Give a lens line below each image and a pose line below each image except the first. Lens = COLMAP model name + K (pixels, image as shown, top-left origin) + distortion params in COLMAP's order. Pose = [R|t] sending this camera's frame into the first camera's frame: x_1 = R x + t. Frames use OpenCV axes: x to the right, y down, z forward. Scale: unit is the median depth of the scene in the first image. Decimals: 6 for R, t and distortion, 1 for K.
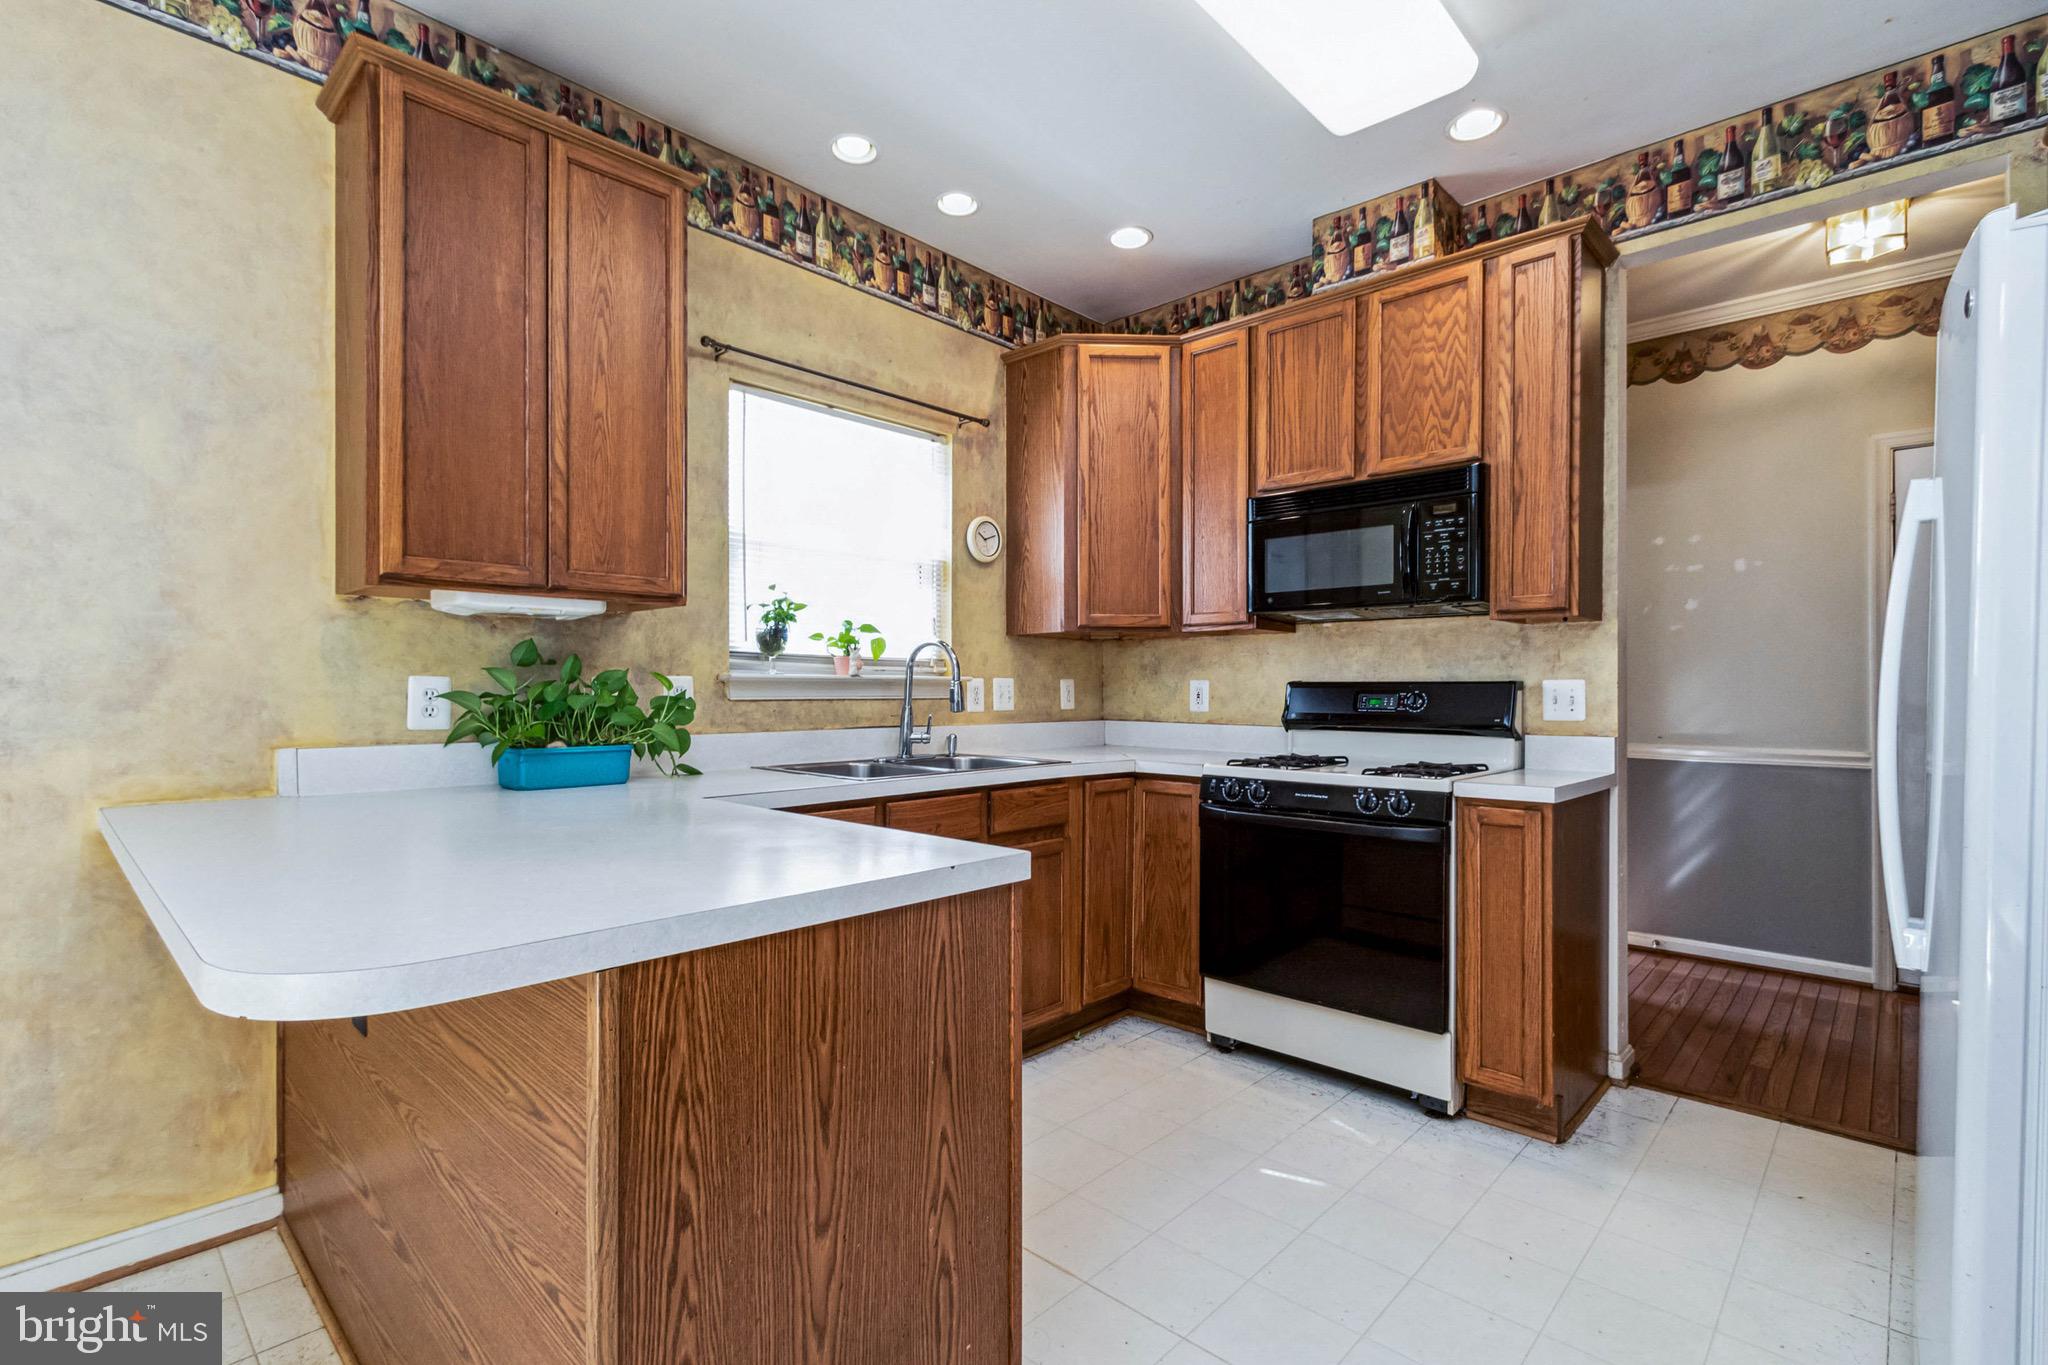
lens RADIAL K [[939.1, 0, 943.8], [0, 939.1, 701.7], [0, 0, 1]] dist [-0.013000, -0.000349]
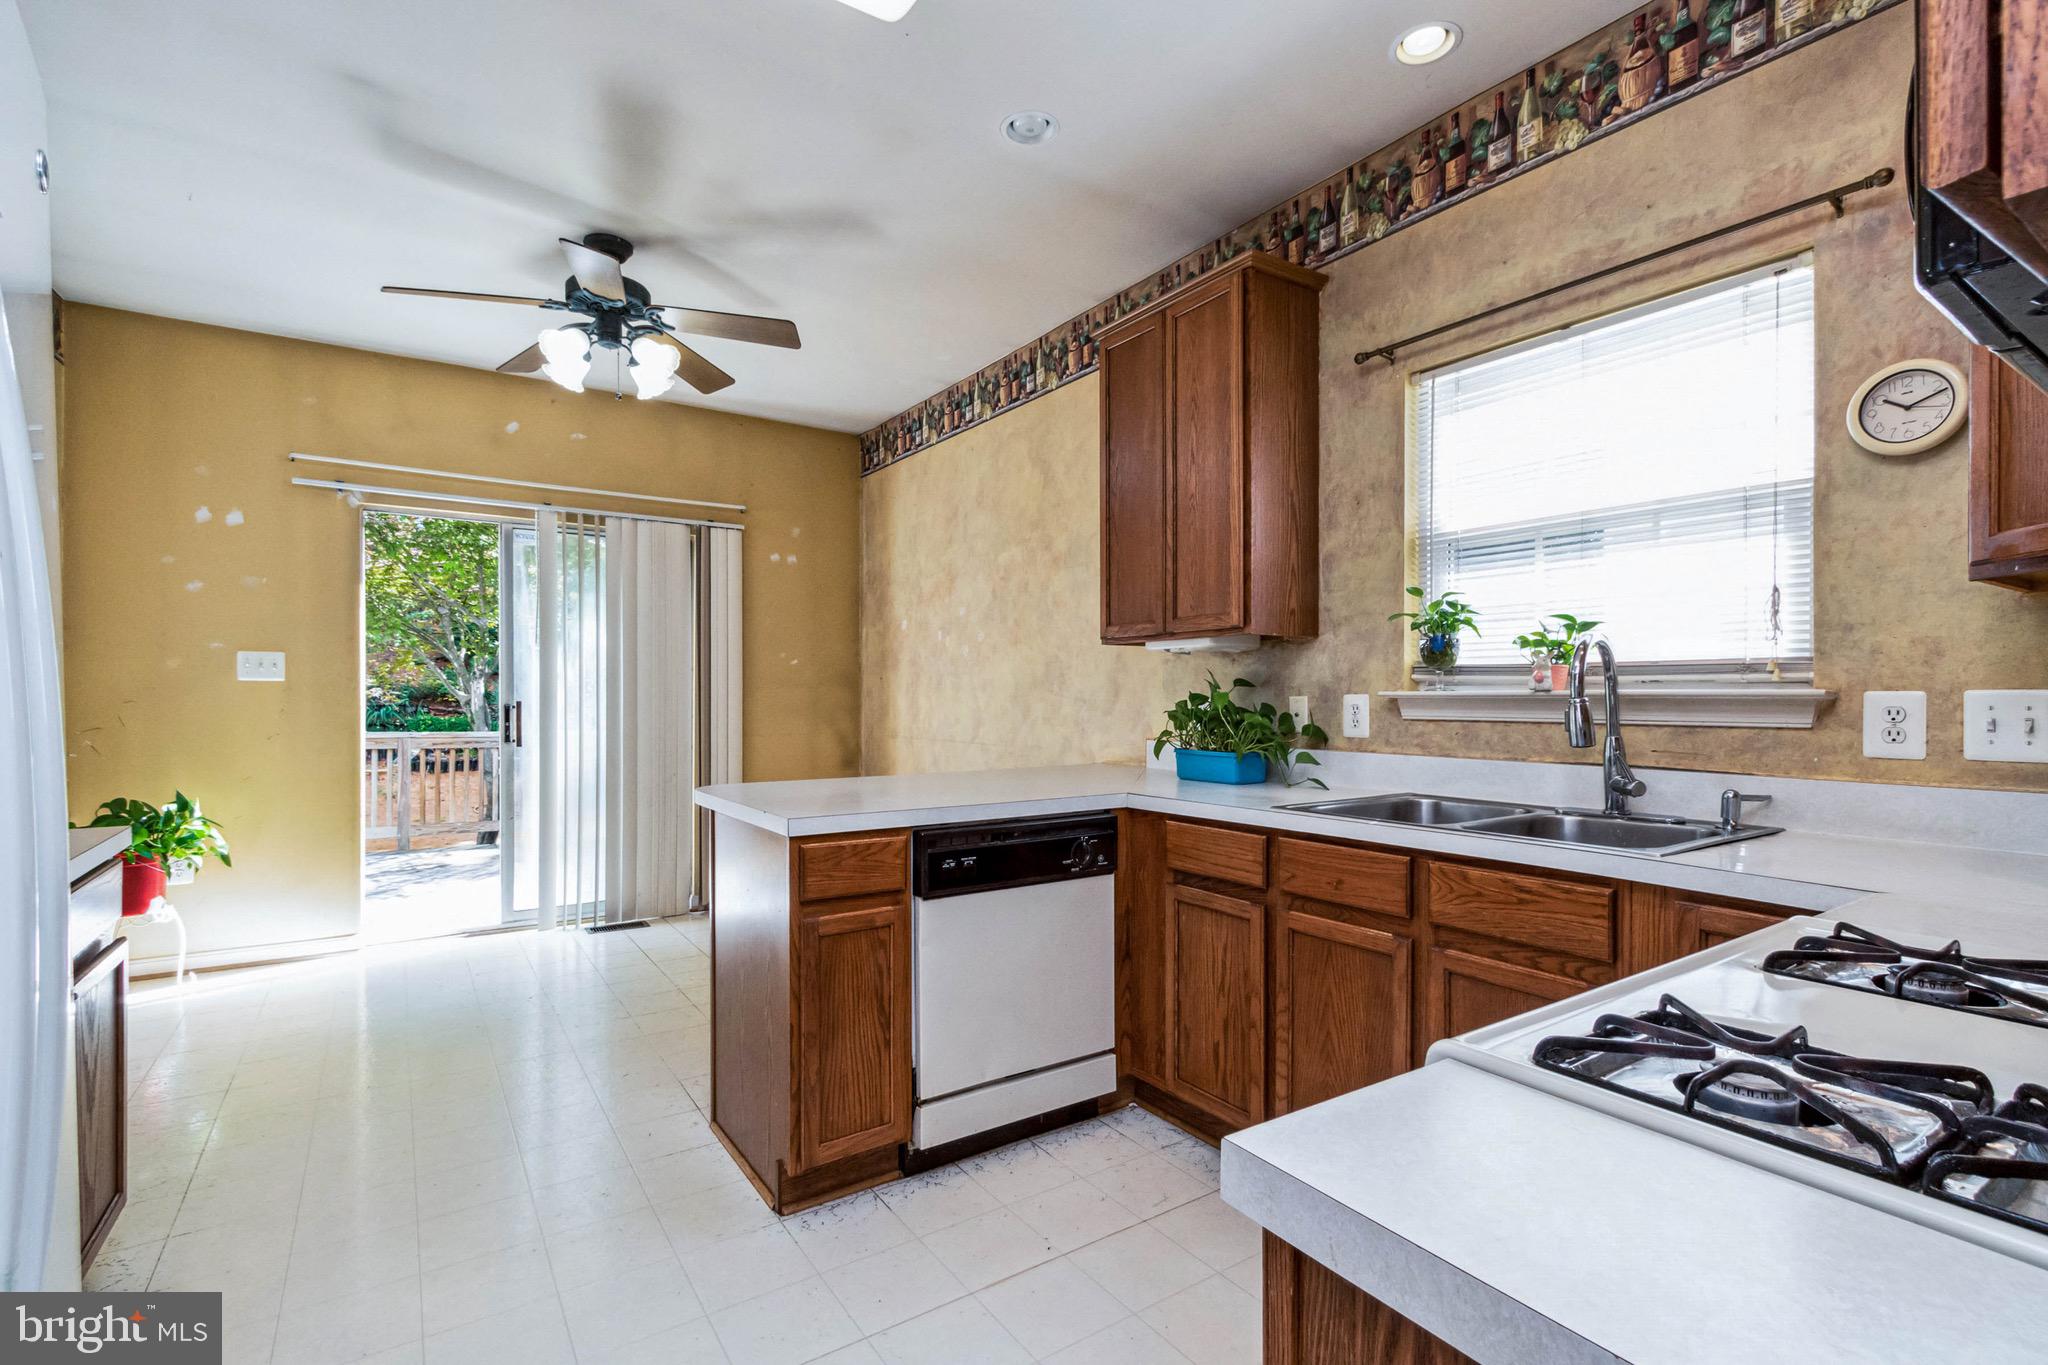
lens RADIAL K [[939.1, 0, 994.9], [0, 939.1, 692.2], [0, 0, 1]] dist [-0.013000, -0.000349]
pose [[-0.205480, -0.001302, -0.978660, 0.755691], [-0.007602, 0.999971, 0.000266, -0.025309], [0.978632, 0.007495, -0.205484, 0.781241]]
